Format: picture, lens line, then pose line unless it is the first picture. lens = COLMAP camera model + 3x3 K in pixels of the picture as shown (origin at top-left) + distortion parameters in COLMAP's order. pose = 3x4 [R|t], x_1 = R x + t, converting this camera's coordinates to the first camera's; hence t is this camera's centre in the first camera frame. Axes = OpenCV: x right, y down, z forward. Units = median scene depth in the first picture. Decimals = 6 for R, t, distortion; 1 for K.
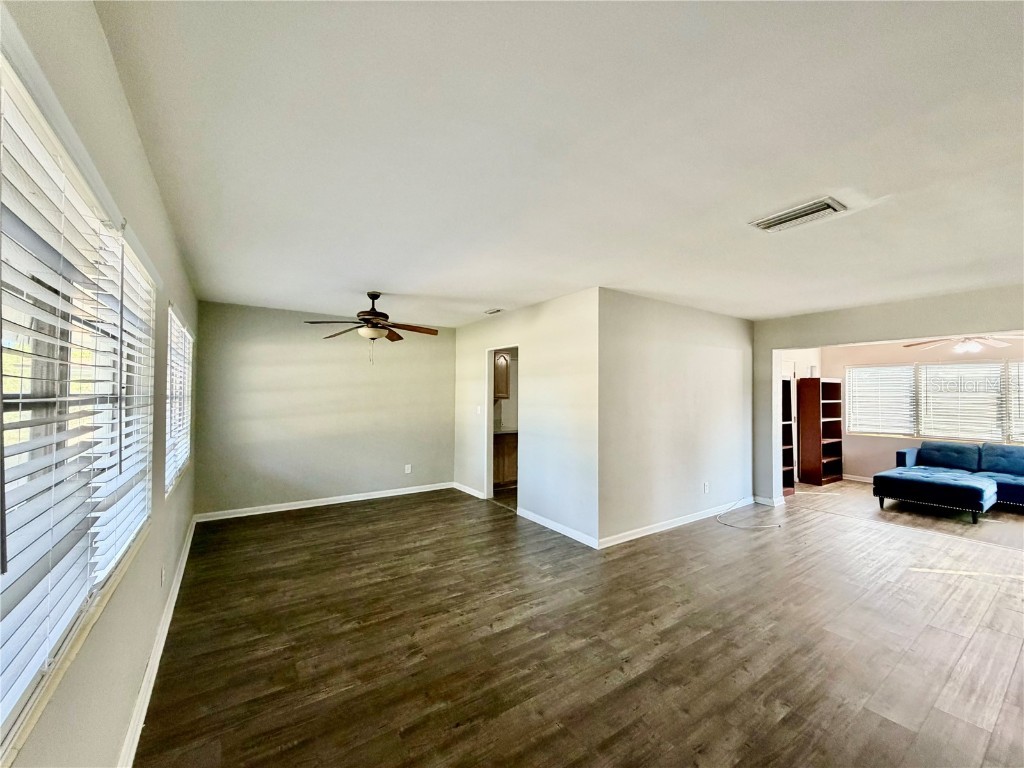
lens RADIAL K [[408.1, 0, 509.1], [0, 408.1, 385.8], [0, 0, 1]] dist [0.001540, 0.000195]
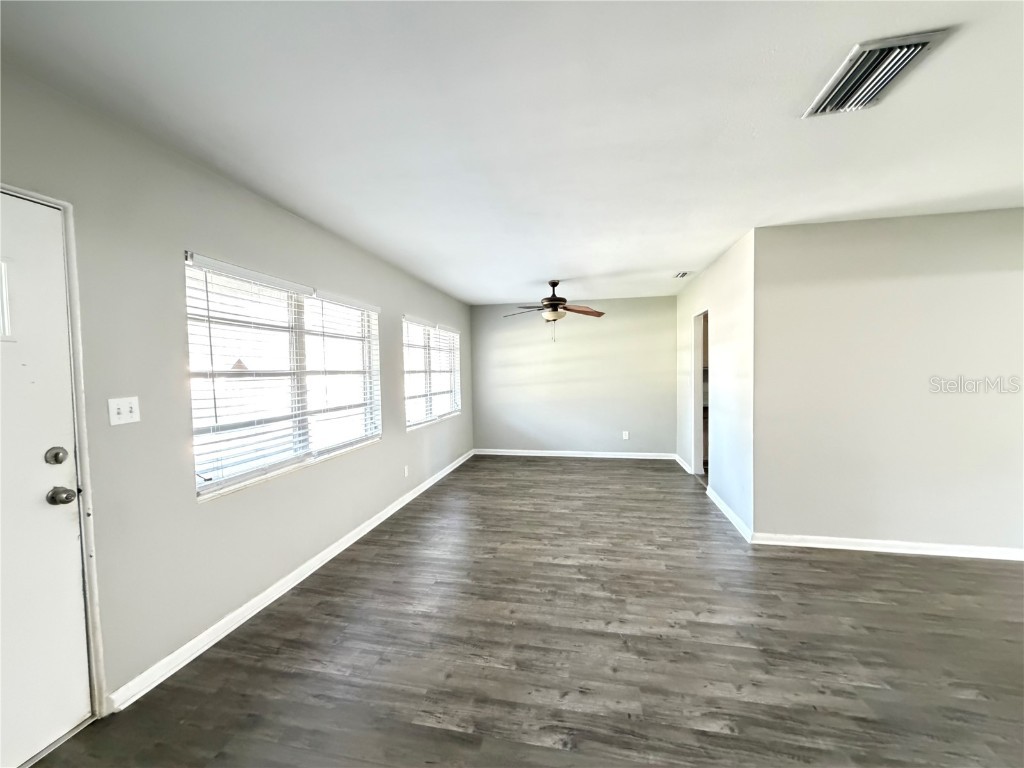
lens RADIAL K [[408.1, 0, 508.7], [0, 408.1, 381.7], [0, 0, 1]] dist [0.001540, 0.000195]
pose [[0.695650, 0.004062, -0.718370, 0.483528], [0.037645, 0.998404, 0.042099, 0.011168], [0.717394, -0.056329, 0.694387, 0.069041]]
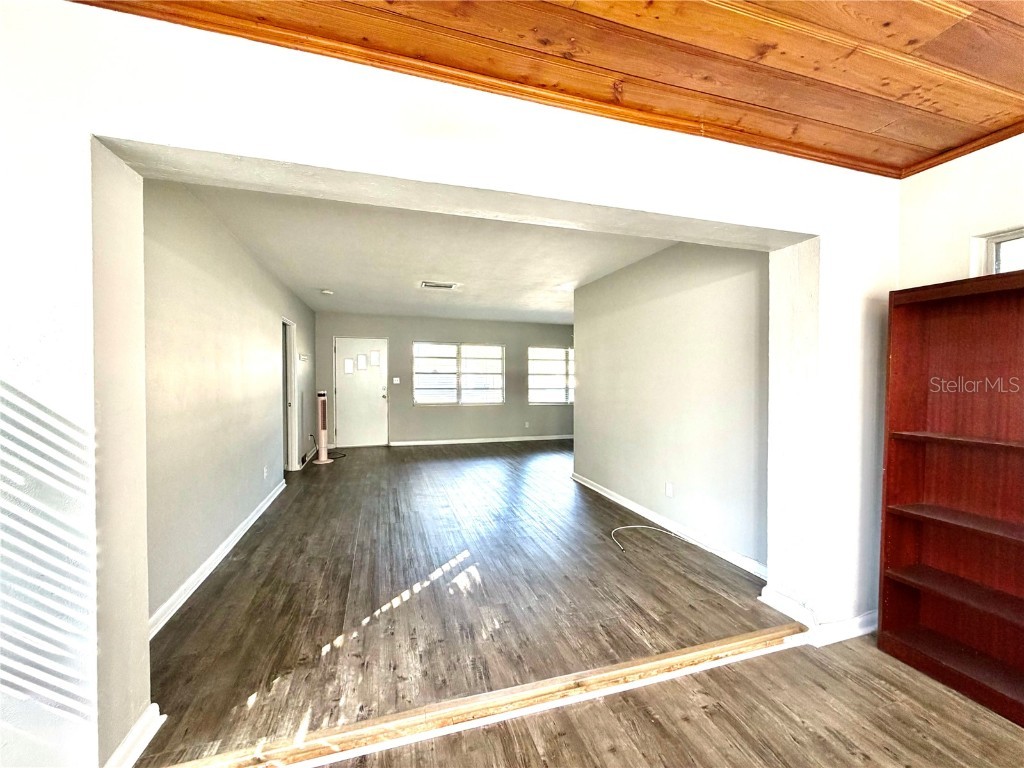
lens RADIAL K [[408.1, 0, 522.7], [0, 408.1, 393.1], [0, 0, 1]] dist [0.001540, 0.000195]
pose [[-0.263696, 0.028314, -0.964190, 1.672982], [0.018373, 0.999535, 0.024327, 0.070372], [0.964431, -0.011301, -0.264094, 1.240055]]
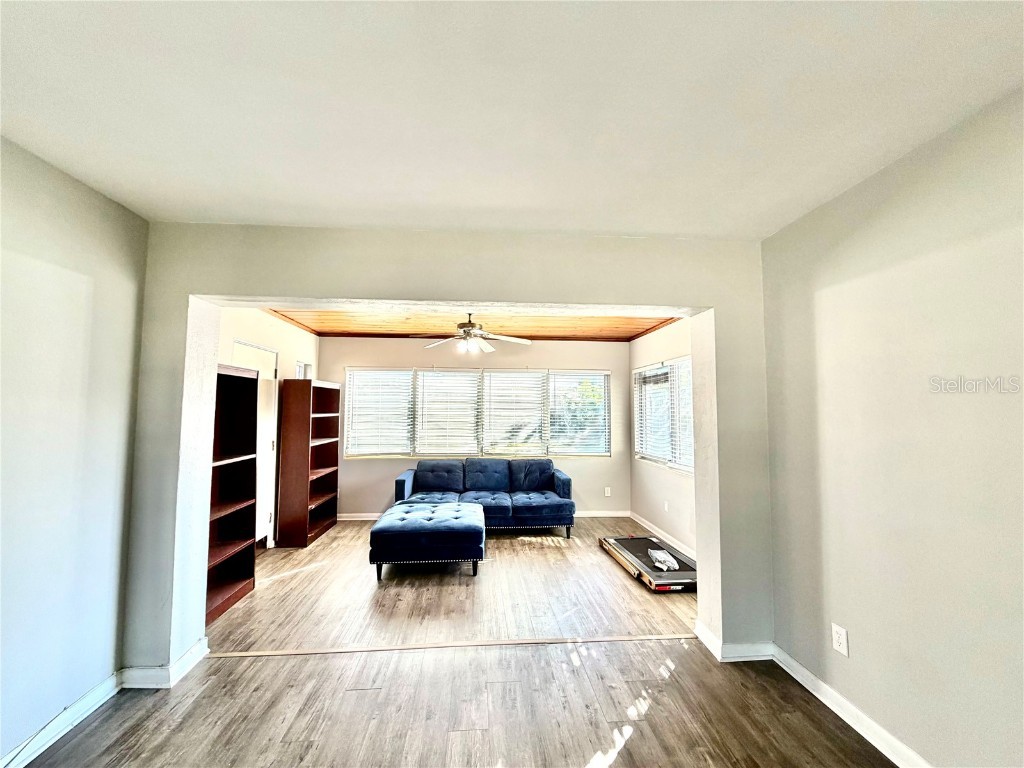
lens RADIAL K [[408.1, 0, 506.0], [0, 408.1, 388.0], [0, 0, 1]] dist [0.001540, 0.000195]
pose [[0.505246, 0.040453, 0.862027, 0.648747], [-0.017986, 0.999177, -0.036348, 0.023059], [-0.862788, 0.002860, 0.505558, 0.729984]]
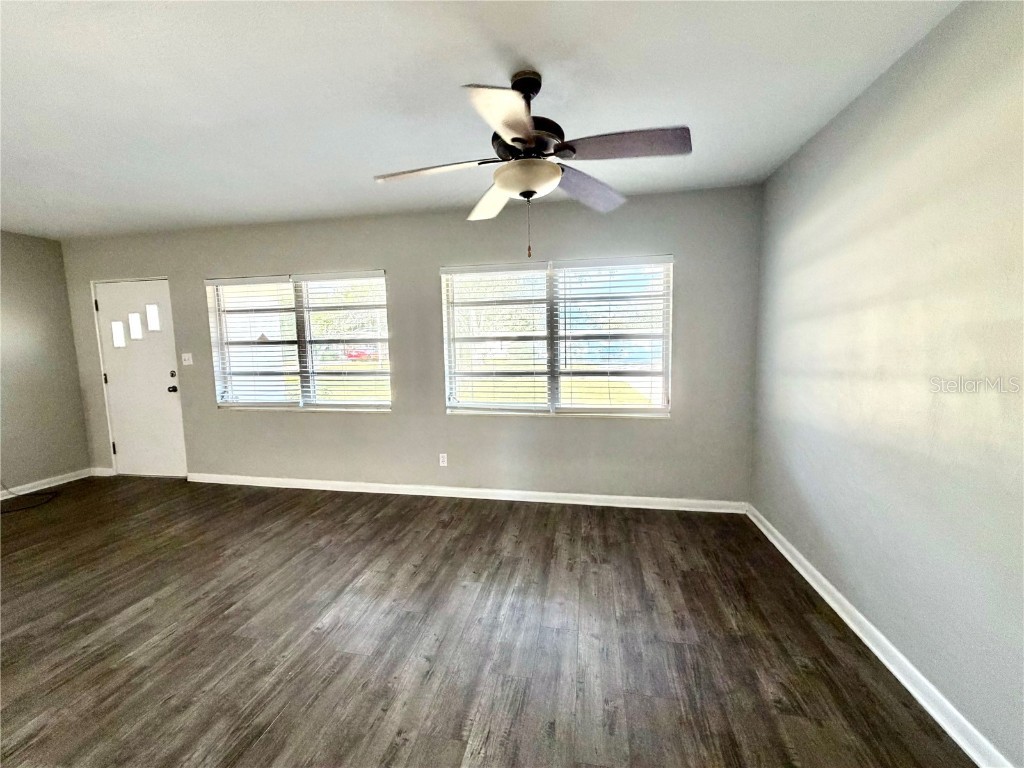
lens RADIAL K [[408.1, 0, 509.9], [0, 408.1, 386.2], [0, 0, 1]] dist [0.001540, 0.000195]
pose [[-0.712712, 0.079652, -0.696919, -0.005788], [0.029345, 0.996048, 0.083830, 0.052747], [0.700842, 0.039296, -0.712233, 1.441382]]
